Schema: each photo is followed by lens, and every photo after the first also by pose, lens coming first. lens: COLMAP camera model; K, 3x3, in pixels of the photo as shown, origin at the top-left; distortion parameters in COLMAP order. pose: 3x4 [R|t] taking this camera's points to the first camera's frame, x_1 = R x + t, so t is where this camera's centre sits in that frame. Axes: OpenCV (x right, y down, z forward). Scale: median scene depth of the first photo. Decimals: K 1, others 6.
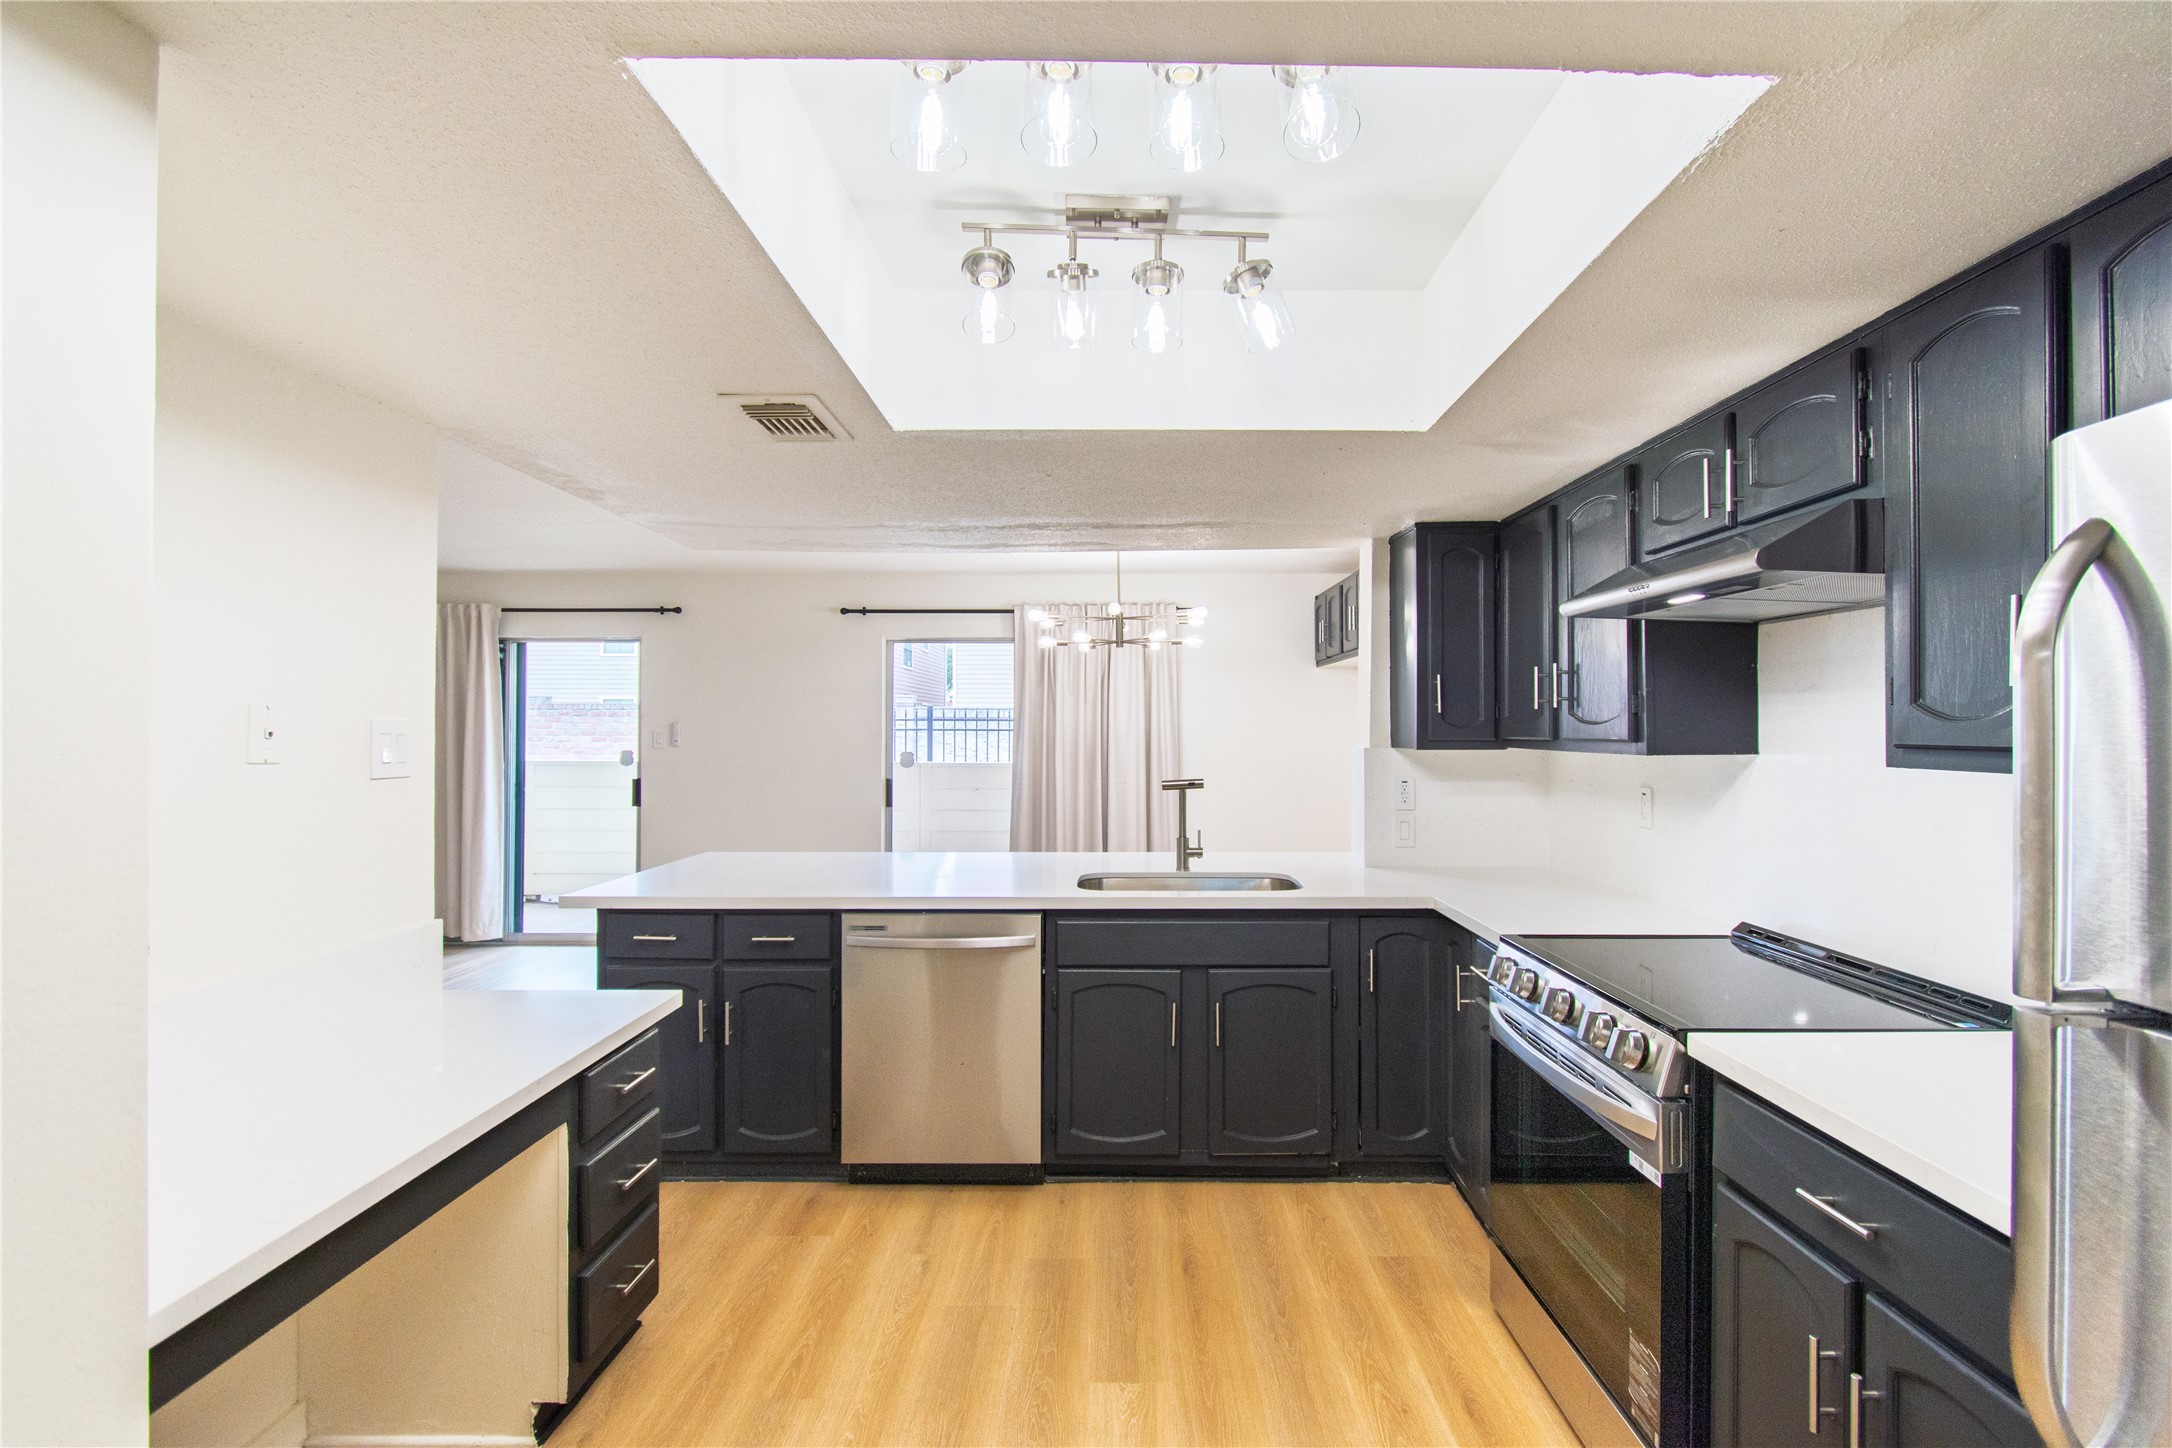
lens RADIAL K [[984.3, 0, 1068.2], [0, 984.3, 715.7], [0, 0, 1]] dist [0.008787, -0.002336]
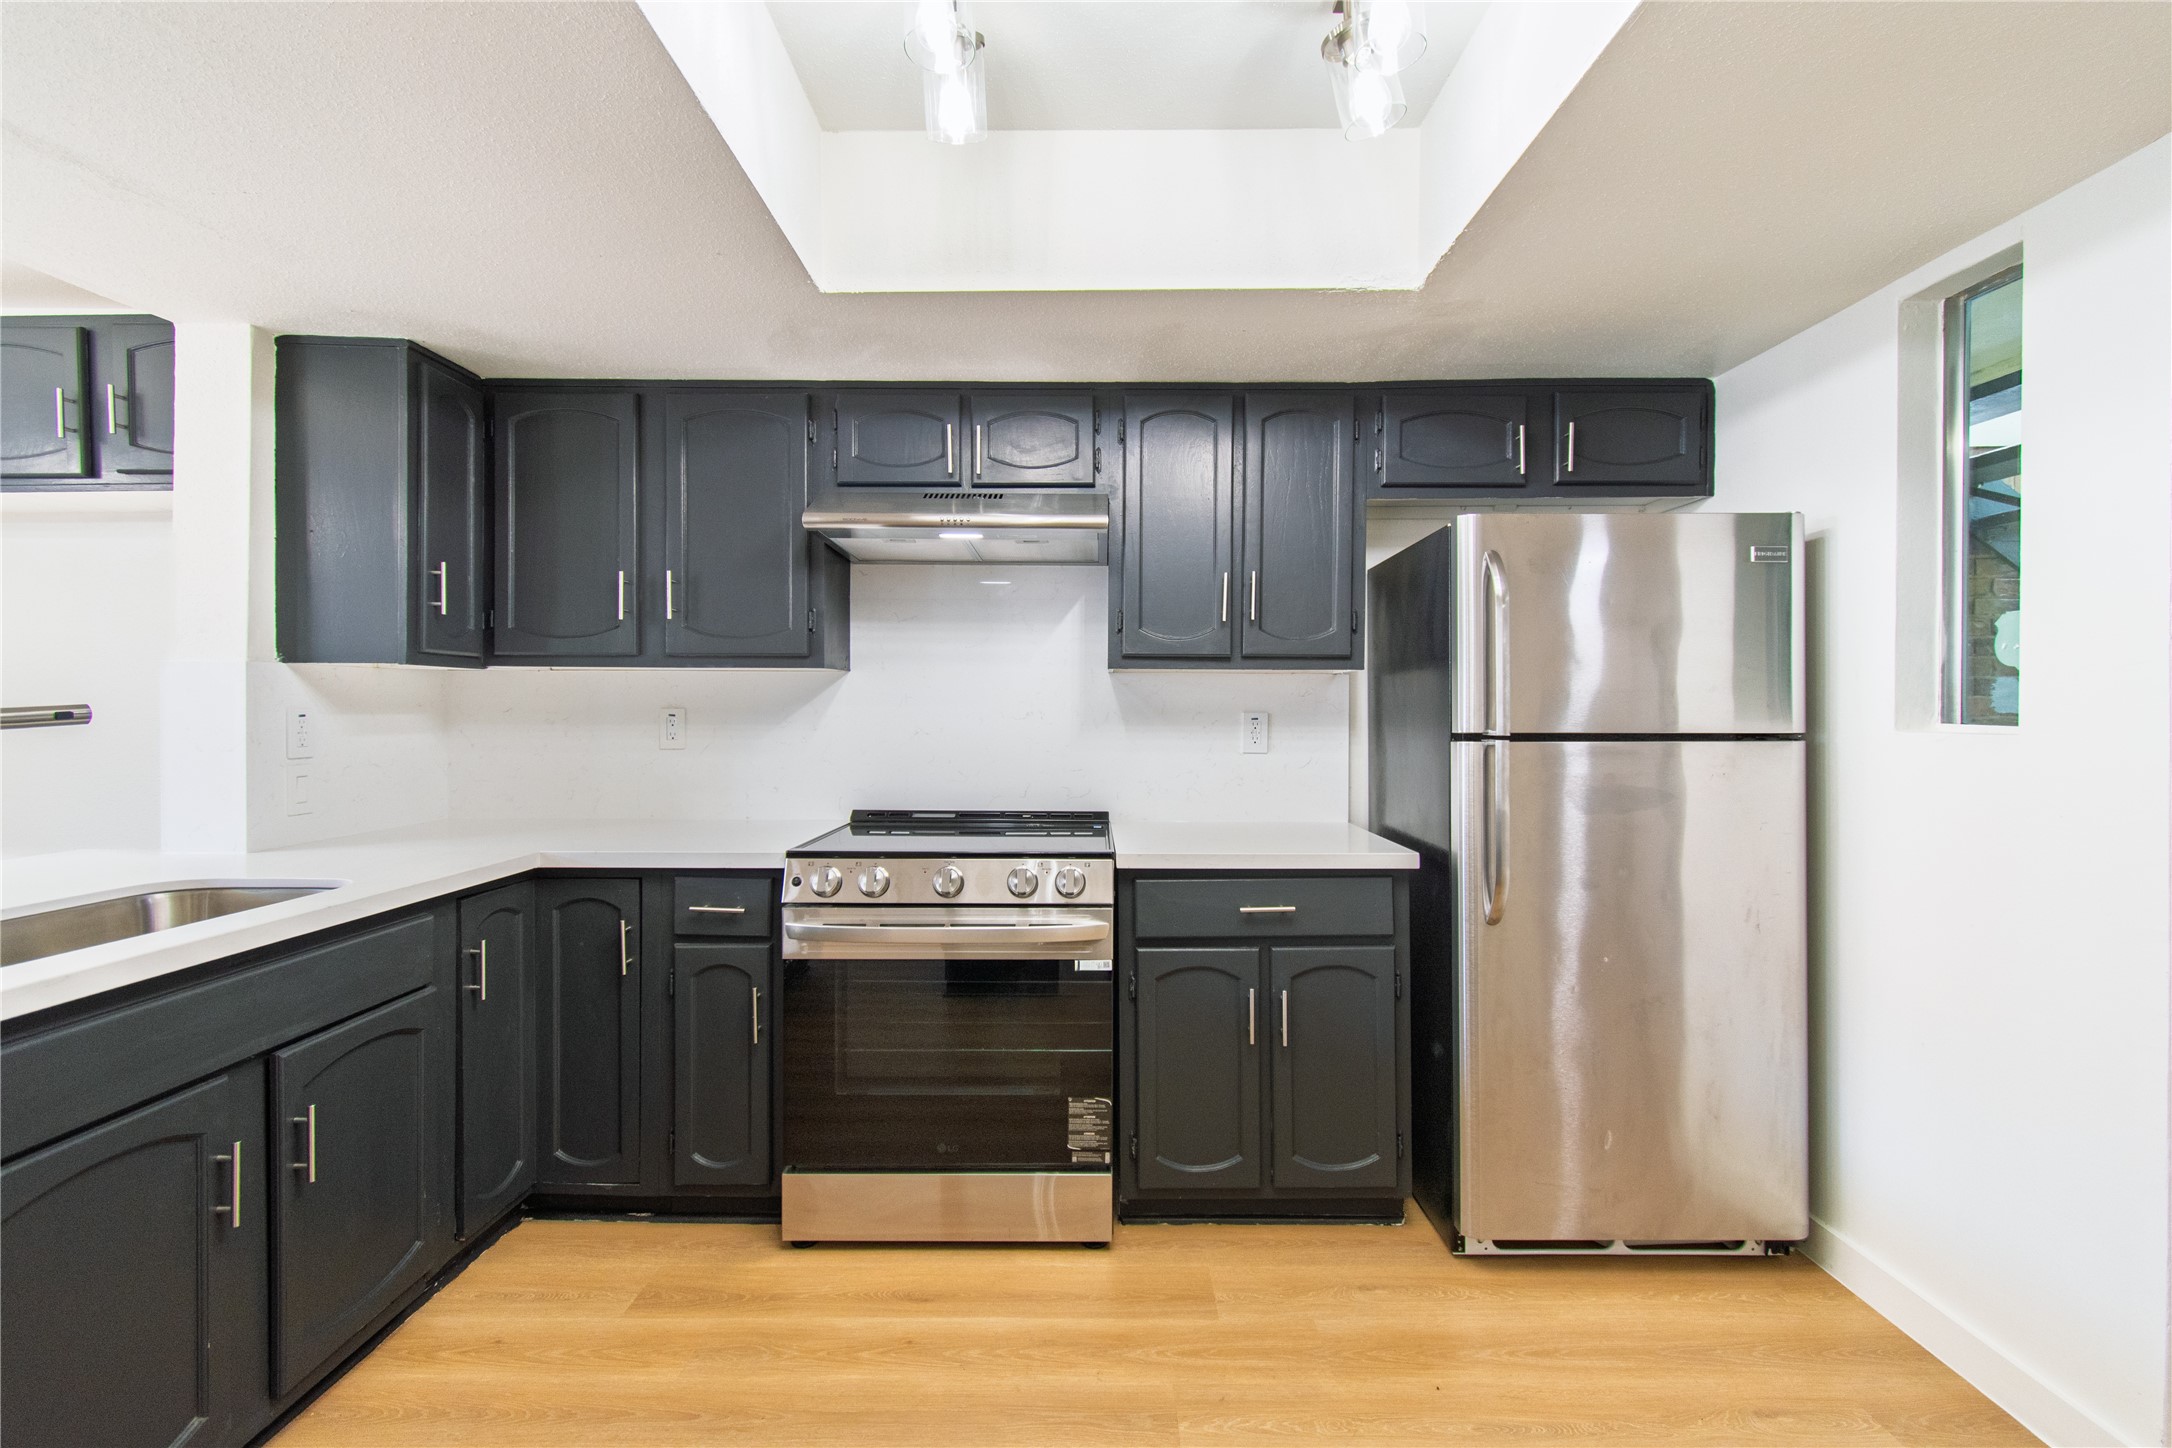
lens RADIAL K [[984.3, 0, 1083.4], [0, 984.3, 714.5], [0, 0, 1]] dist [0.008787, -0.002336]
pose [[-0.036883, -0.003573, 0.999313, -0.196663], [-0.016343, 0.999862, 0.002972, 0.032041], [-0.999186, -0.016222, -0.036936, 0.285926]]
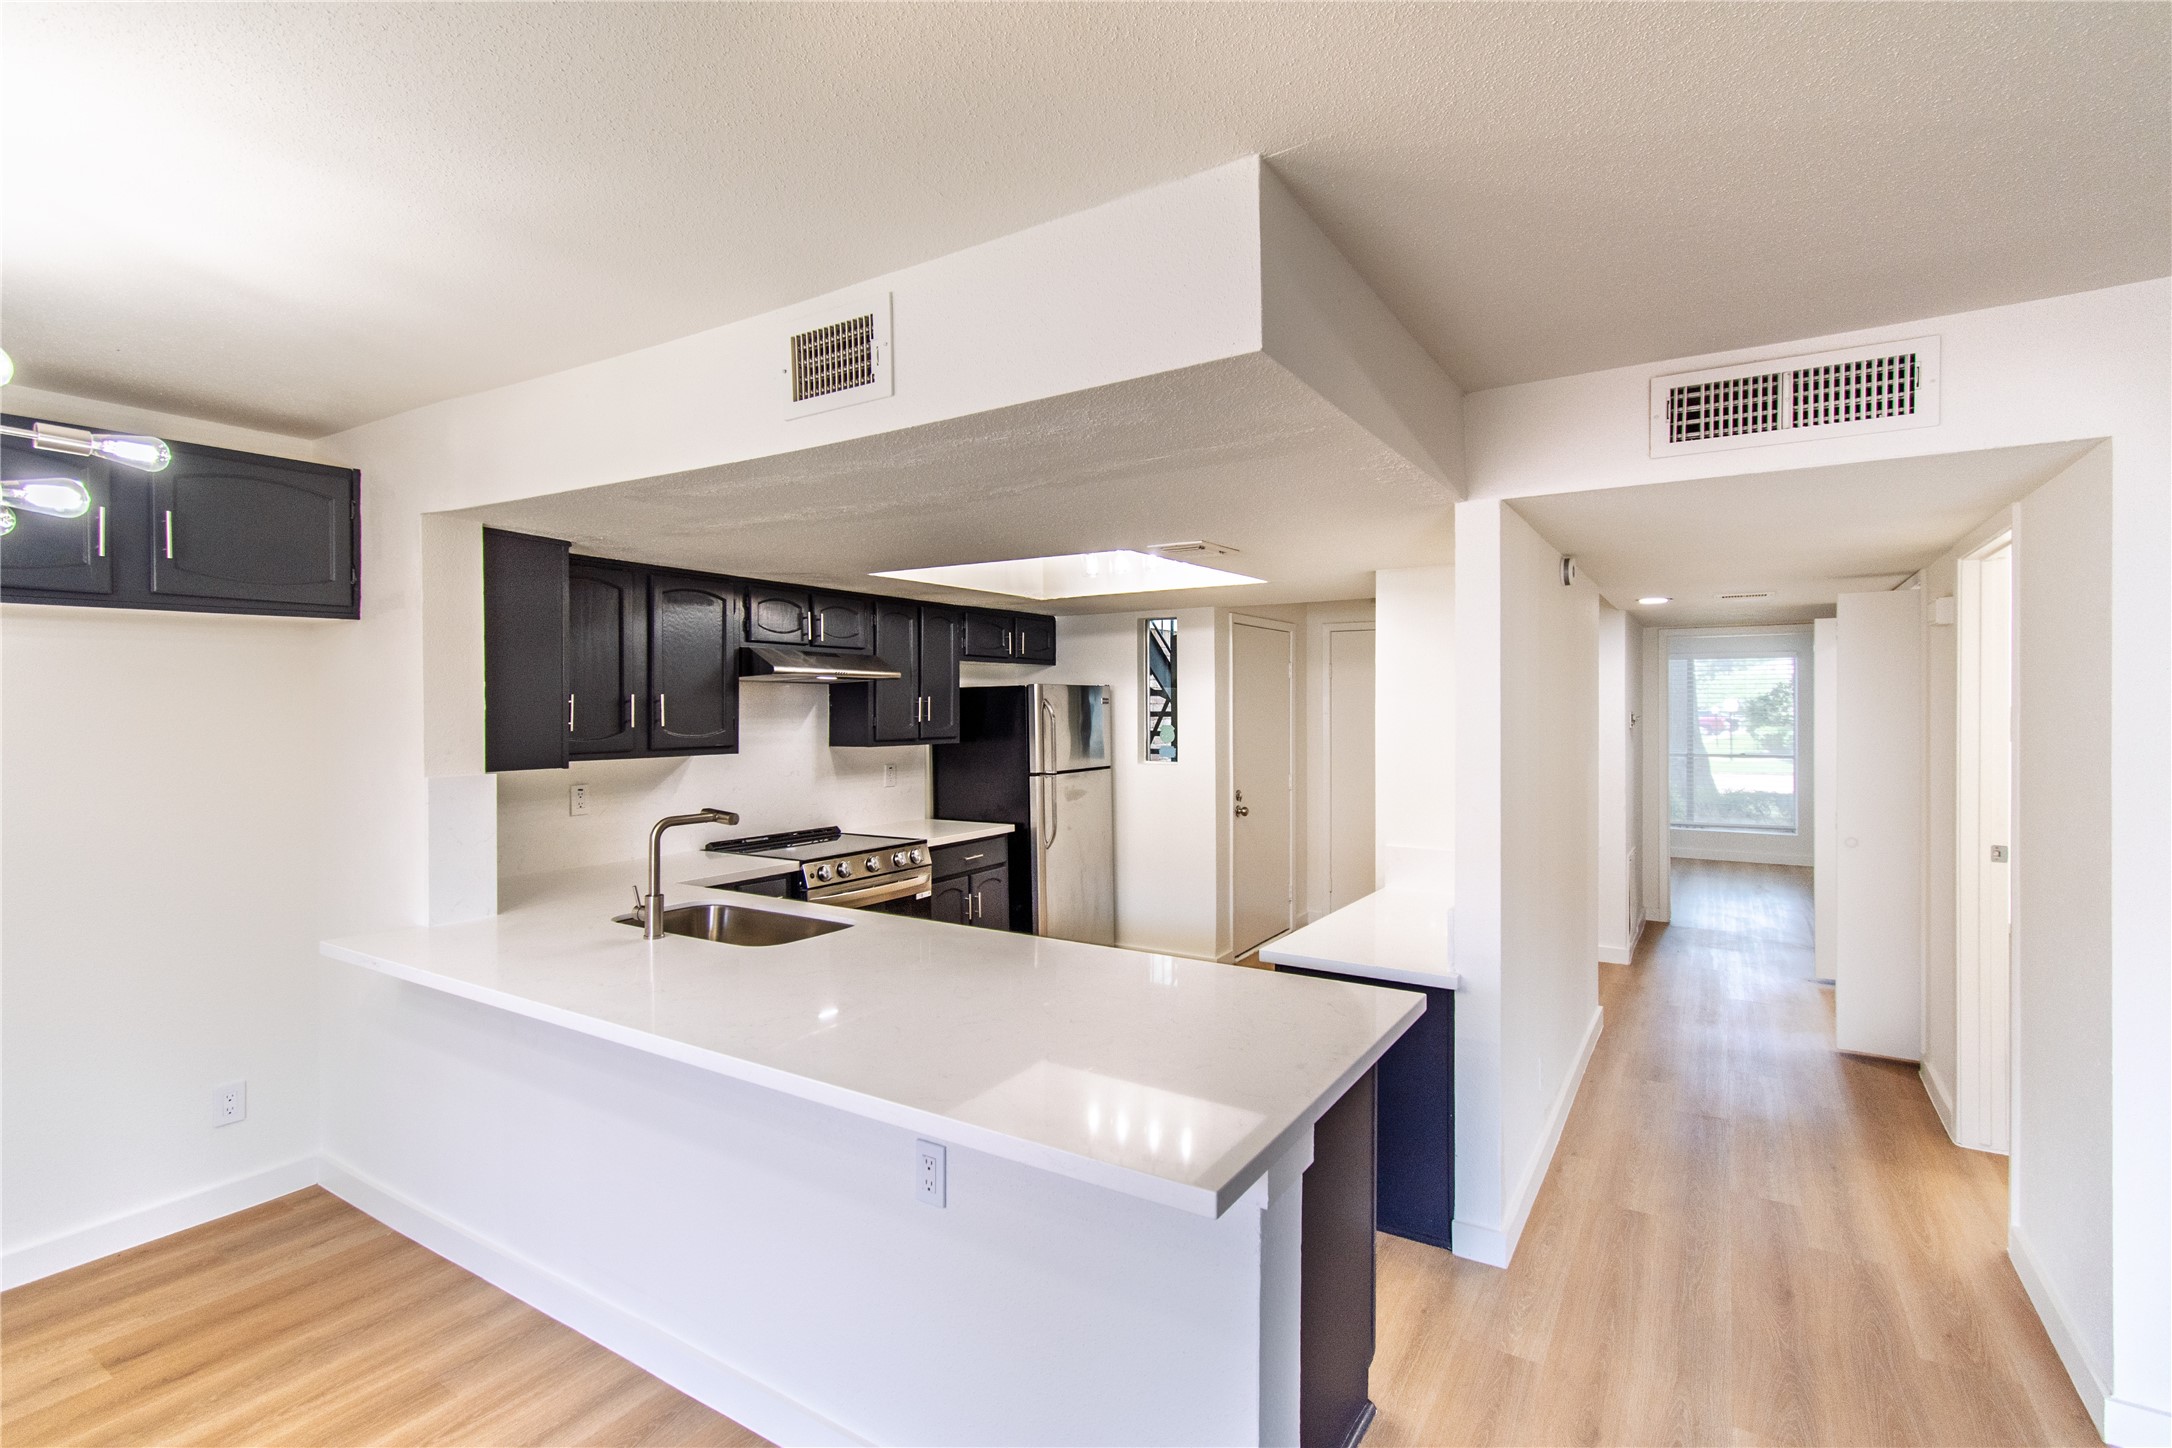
lens RADIAL K [[984.3, 0, 1099.2], [0, 984.3, 725.8], [0, 0, 1]] dist [0.008787, -0.002336]
pose [[-0.869528, -0.000953, 0.493883, -0.327376], [0.001108, 0.999992, 0.003880, -0.008396], [-0.493882, 0.003922, -0.869520, 0.878491]]
